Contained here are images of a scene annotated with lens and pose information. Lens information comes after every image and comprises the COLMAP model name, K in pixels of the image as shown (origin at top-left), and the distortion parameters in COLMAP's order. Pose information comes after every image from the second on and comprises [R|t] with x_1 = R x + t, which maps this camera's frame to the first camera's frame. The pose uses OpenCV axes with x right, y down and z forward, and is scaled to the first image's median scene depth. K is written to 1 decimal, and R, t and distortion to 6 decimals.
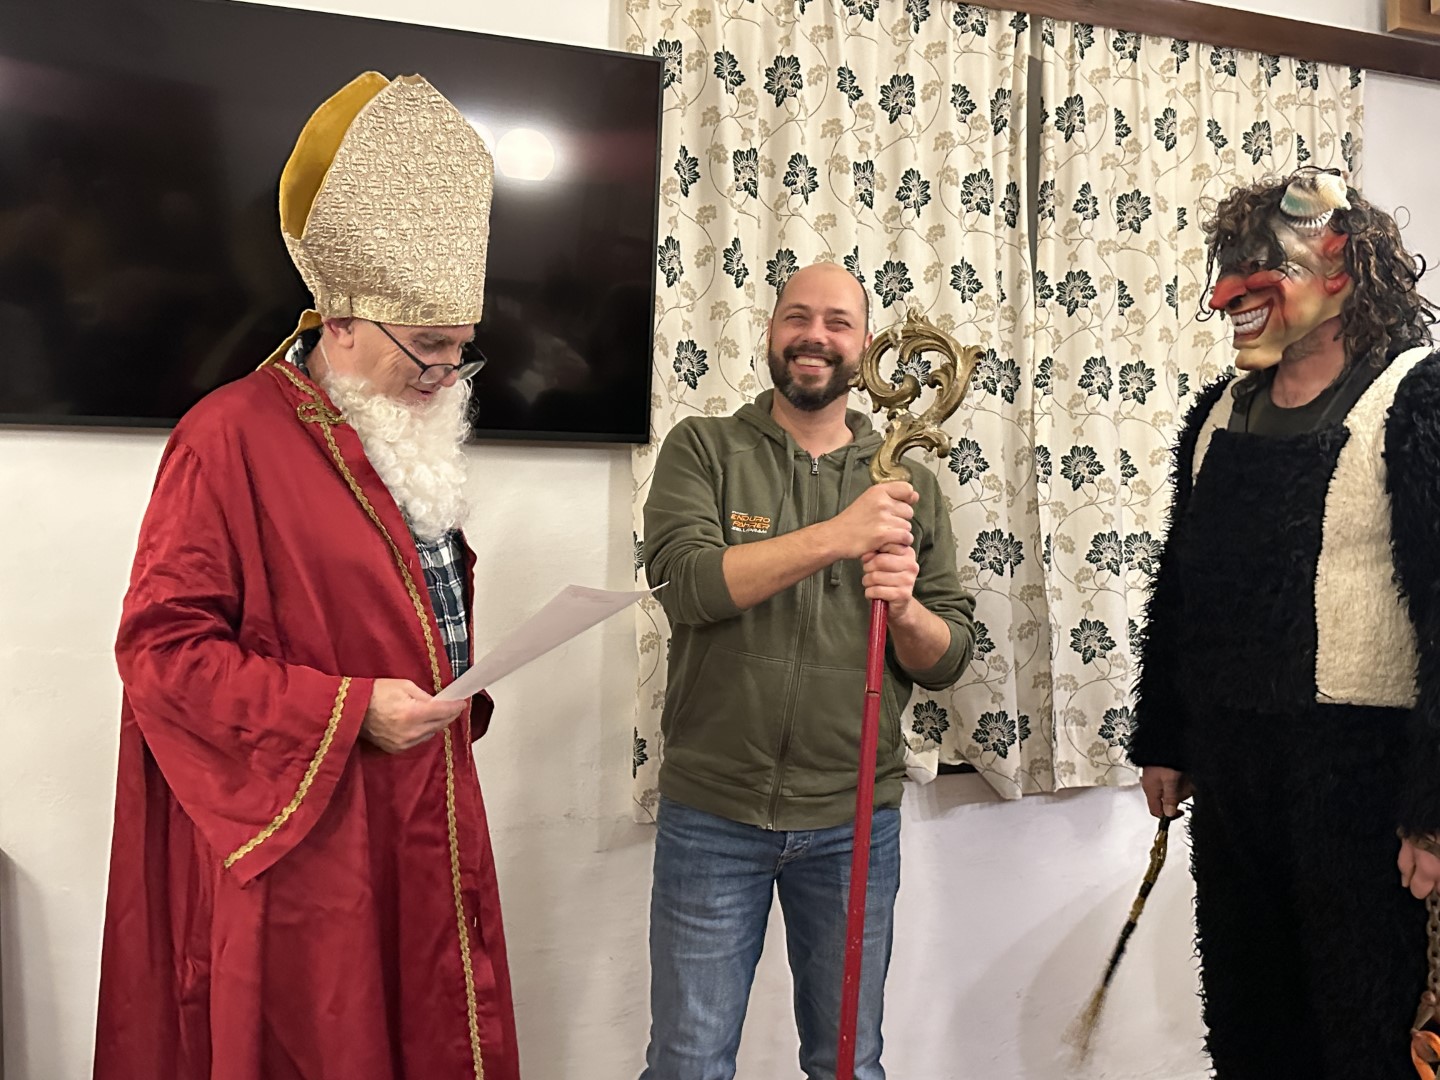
lens RADIAL K [[1275.5, 0, 726.1], [0, 1275.5, 547.2], [0, 0, 1]] dist [0.069645, -0.107343]
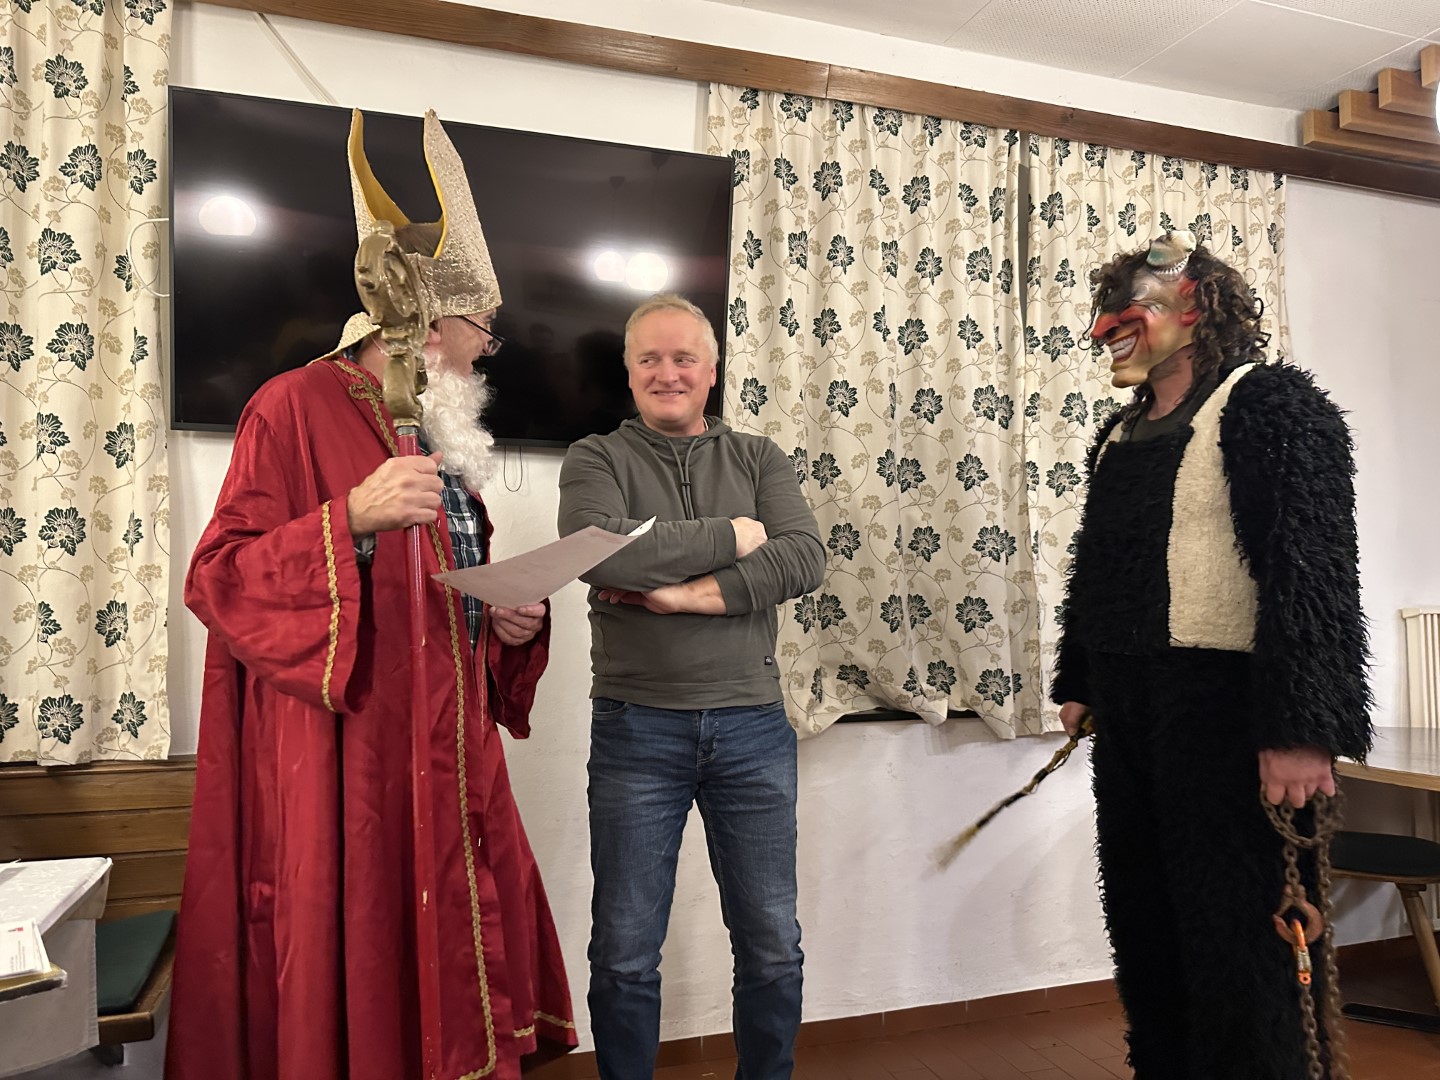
lens RADIAL K [[892.1, 0, 722.0], [0, 892.1, 531.3], [0, 0, 1]] dist [0.037894, -0.047739]
pose [[0.996585, 0.007353, -0.082248, 0.014266], [-0.009933, 0.999470, -0.031000, 0.021558], [0.081976, 0.031711, 0.996130, 0.088856]]
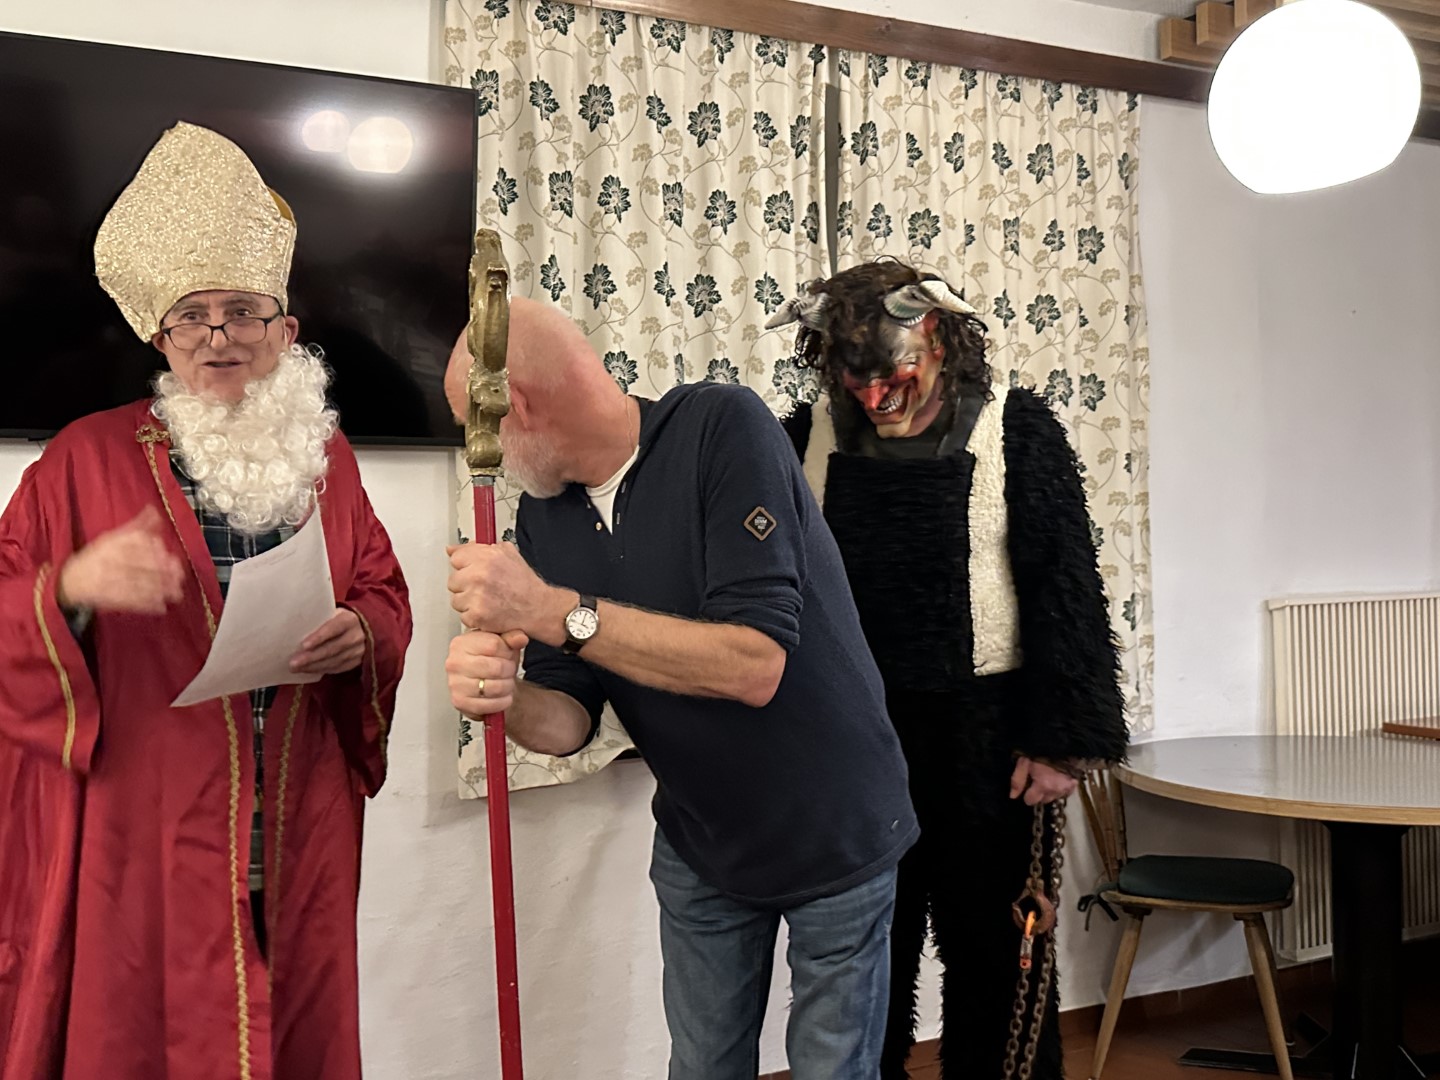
lens RADIAL K [[1275.5, 0, 693.5], [0, 1275.5, 542.0], [0, 0, 1]] dist [0.069645, -0.107343]
pose [[0.997167, -0.012281, 0.074210, 0.039551], [0.011557, 0.999881, 0.010175, -0.008764], [-0.074327, -0.009289, 0.997191, -0.078747]]
